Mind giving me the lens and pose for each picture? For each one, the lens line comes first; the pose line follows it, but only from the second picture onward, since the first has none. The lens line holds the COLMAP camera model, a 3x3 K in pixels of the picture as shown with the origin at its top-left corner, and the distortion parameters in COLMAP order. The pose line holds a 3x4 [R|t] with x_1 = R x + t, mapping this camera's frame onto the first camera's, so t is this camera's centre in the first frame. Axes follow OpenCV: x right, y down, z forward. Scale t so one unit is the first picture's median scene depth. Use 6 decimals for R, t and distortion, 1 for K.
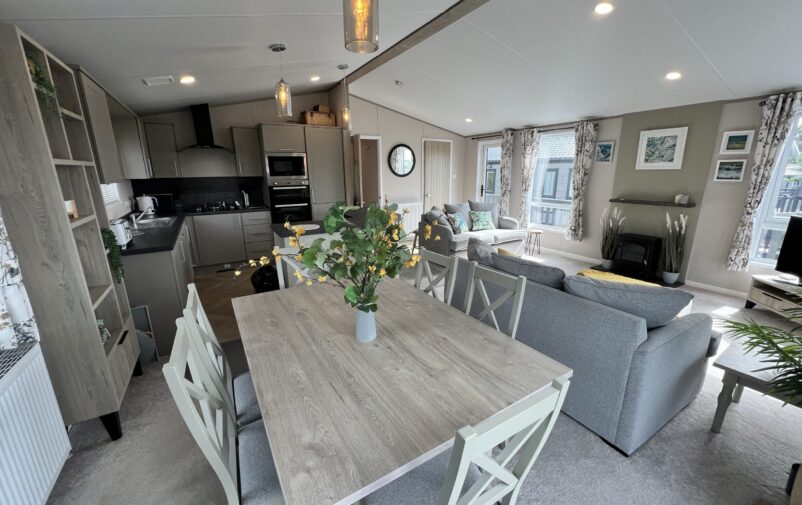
lens RADIAL K [[317.6, 0, 398.0], [0, 317.6, 251.1], [0, 0, 1]] dist [-0.001643, -0.000183]
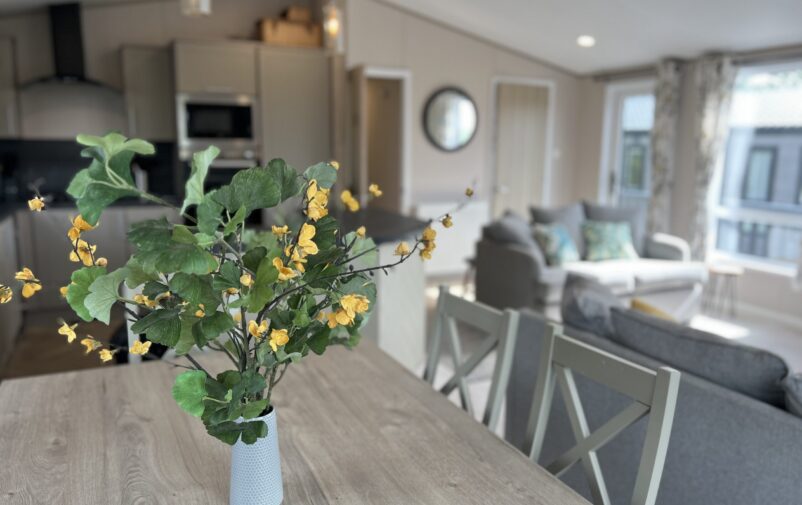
lens RADIAL K [[604.1, 0, 401.0], [0, 604.1, 252.5], [0, 0, 1]] dist [0.008738, 0.000654]
pose [[0.995096, 0.039113, -0.090854, 0.037886], [-0.045996, 0.996126, -0.074950, 0.002743], [0.087570, 0.078761, 0.993040, 0.067667]]
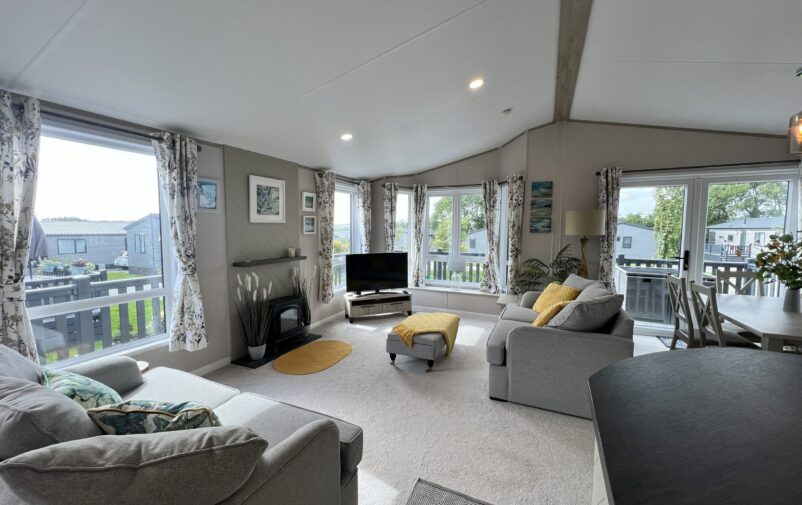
lens RADIAL K [[317.6, 0, 398.0], [0, 317.6, 251.1], [0, 0, 1]] dist [-0.001643, -0.000183]
pose [[-0.559150, -0.057600, 0.827063, -0.114964], [0.197983, 0.959445, 0.200670, -0.298381], [-0.805080, 0.275949, -0.525070, 1.242123]]
